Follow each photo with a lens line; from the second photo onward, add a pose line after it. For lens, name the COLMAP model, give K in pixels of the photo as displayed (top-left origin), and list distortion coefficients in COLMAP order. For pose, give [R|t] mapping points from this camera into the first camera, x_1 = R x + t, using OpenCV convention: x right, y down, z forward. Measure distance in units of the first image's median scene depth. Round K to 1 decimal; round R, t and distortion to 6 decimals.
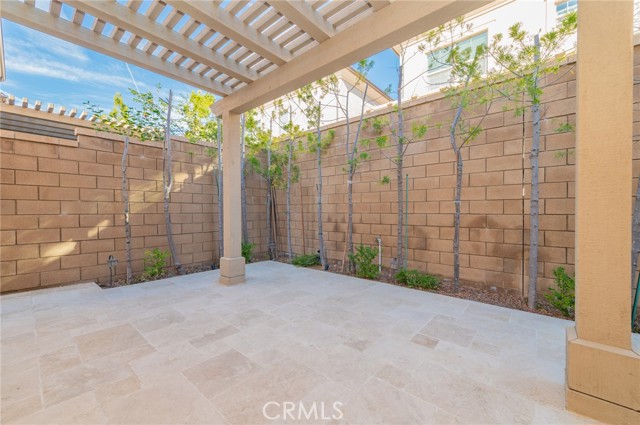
lens RADIAL K [[253.8, 0, 321.2], [0, 253.8, 211.6], [0, 0, 1]] dist [0.007303, -0.000927]
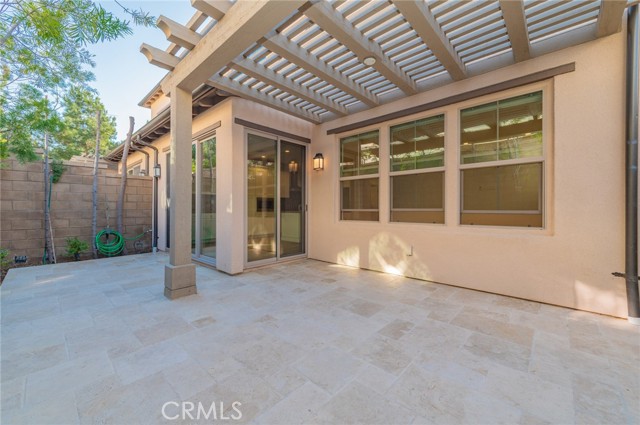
lens RADIAL K [[253.8, 0, 318.4], [0, 253.8, 209.7], [0, 0, 1]] dist [0.007303, -0.000927]
pose [[-0.998763, 0.000971, 0.049717, -0.153073], [0.001380, 0.999965, 0.008194, 0.000581], [-0.049707, 0.008253, -0.998730, 2.070683]]
